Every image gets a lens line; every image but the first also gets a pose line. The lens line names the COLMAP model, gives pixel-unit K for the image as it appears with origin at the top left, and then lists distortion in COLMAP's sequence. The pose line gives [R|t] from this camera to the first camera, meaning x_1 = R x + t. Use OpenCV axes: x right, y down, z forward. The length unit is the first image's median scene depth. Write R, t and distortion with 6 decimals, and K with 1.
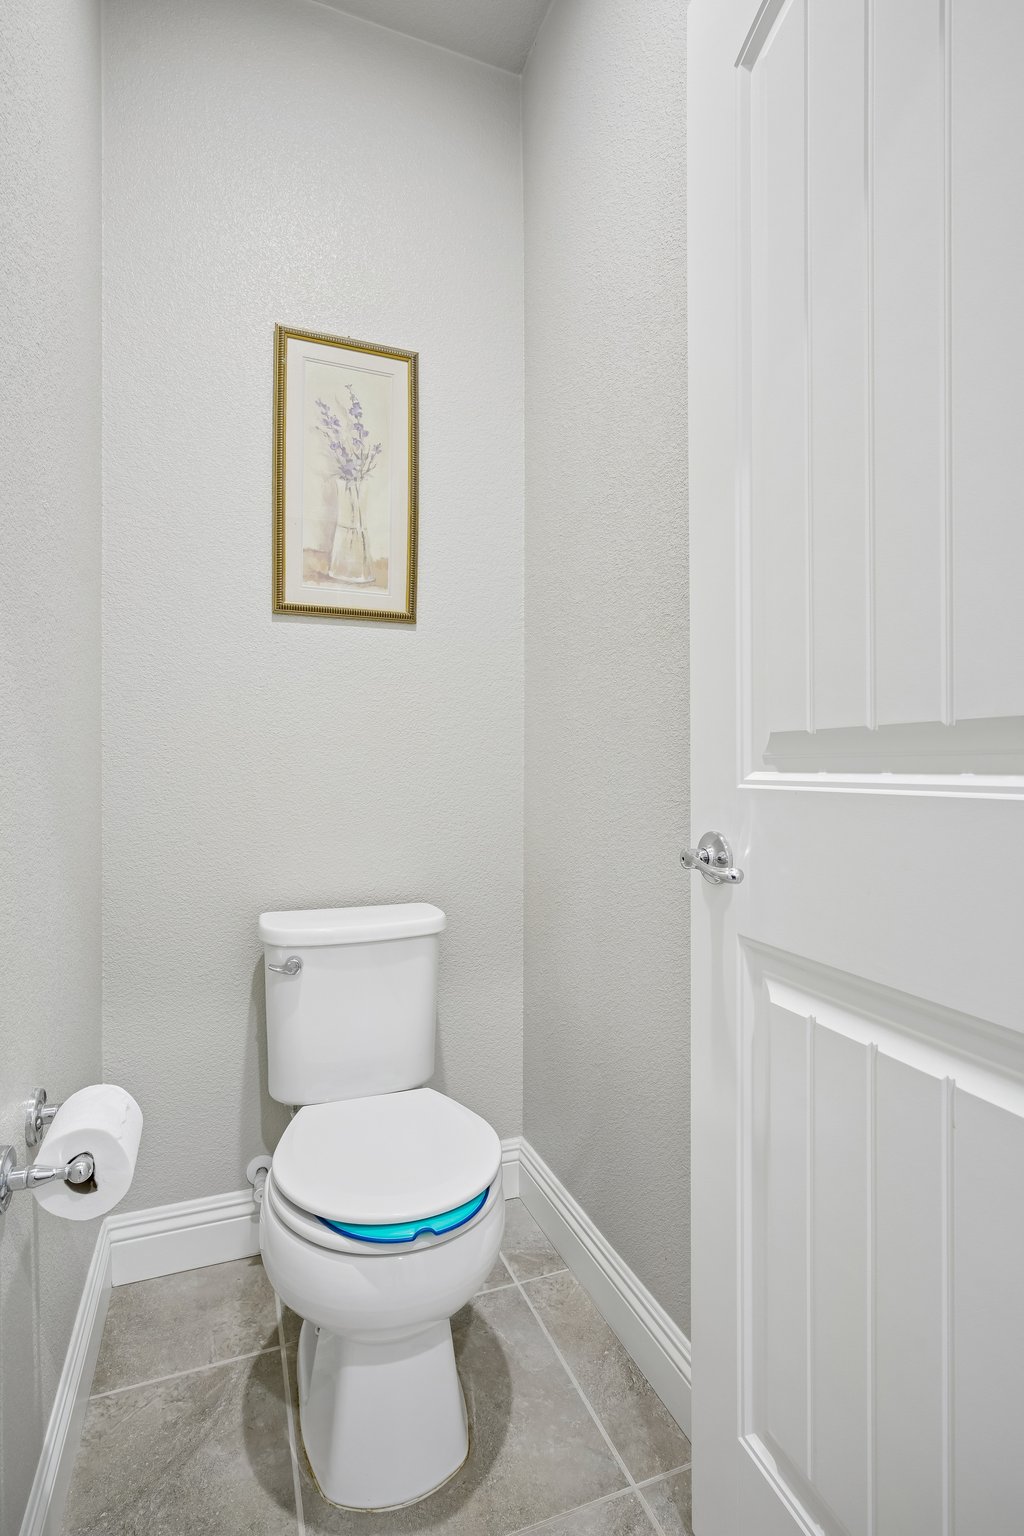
lens RADIAL K [[752.7, 0, 512.0], [0, 752.7, 768.0], [0, 0, 1]] dist [-0.010263, 0.006895]
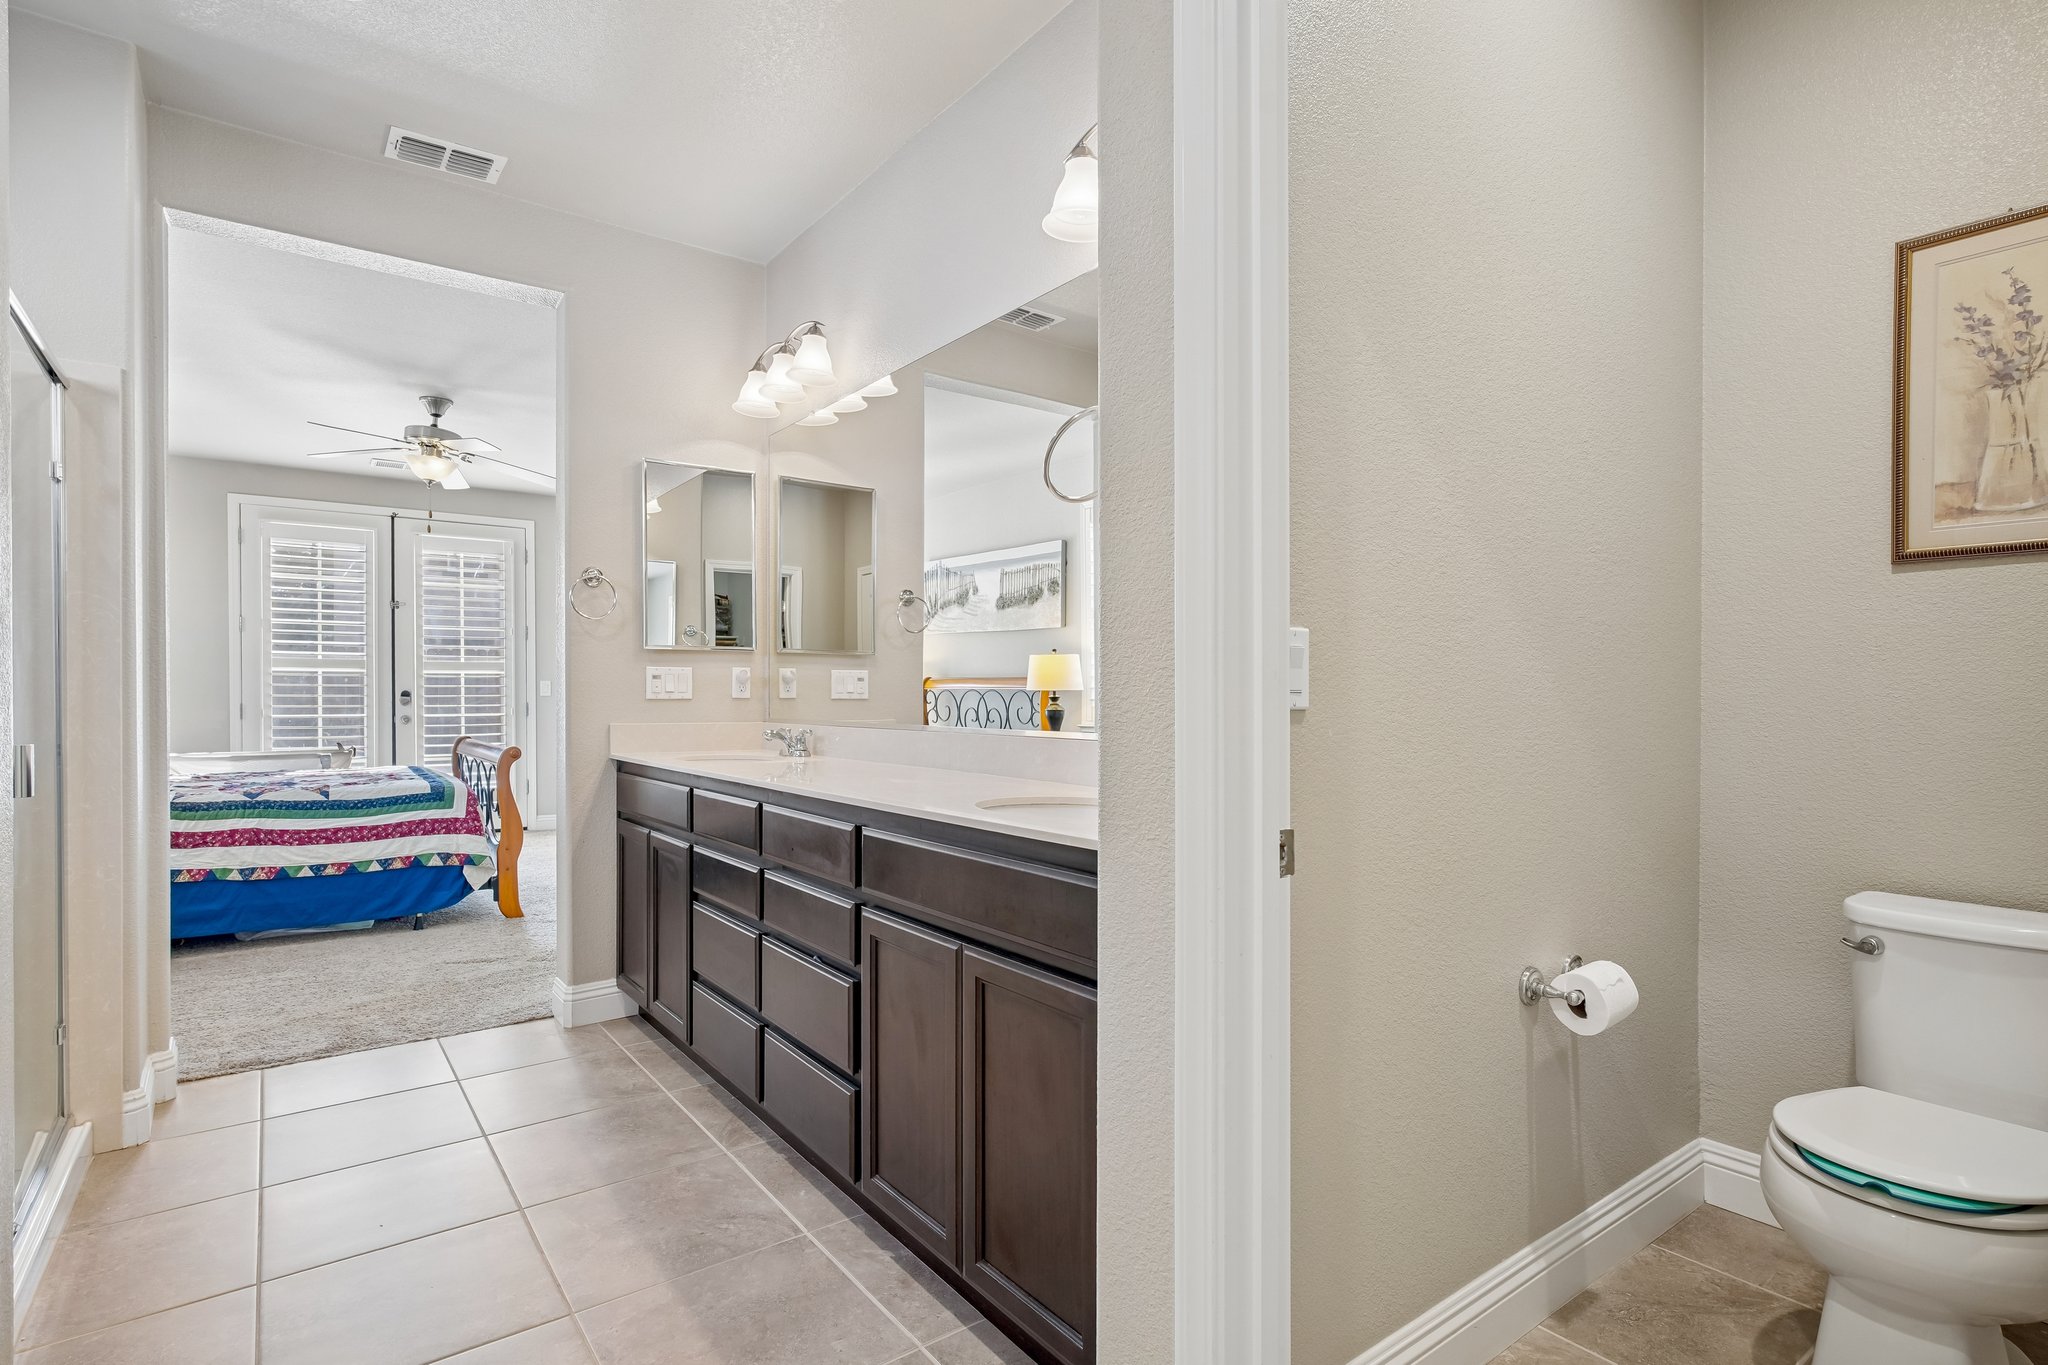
lens RADIAL K [[1003.6, 0, 1033.6], [0, 1003.6, 692.8], [0, 0, 1]] dist [-0.010263, 0.006895]
pose [[0.280556, 0.000631, -0.959838, 0.534825], [-0.004654, 0.999989, -0.000703, -0.044551], [0.959826, 0.004664, 0.280555, -0.323177]]
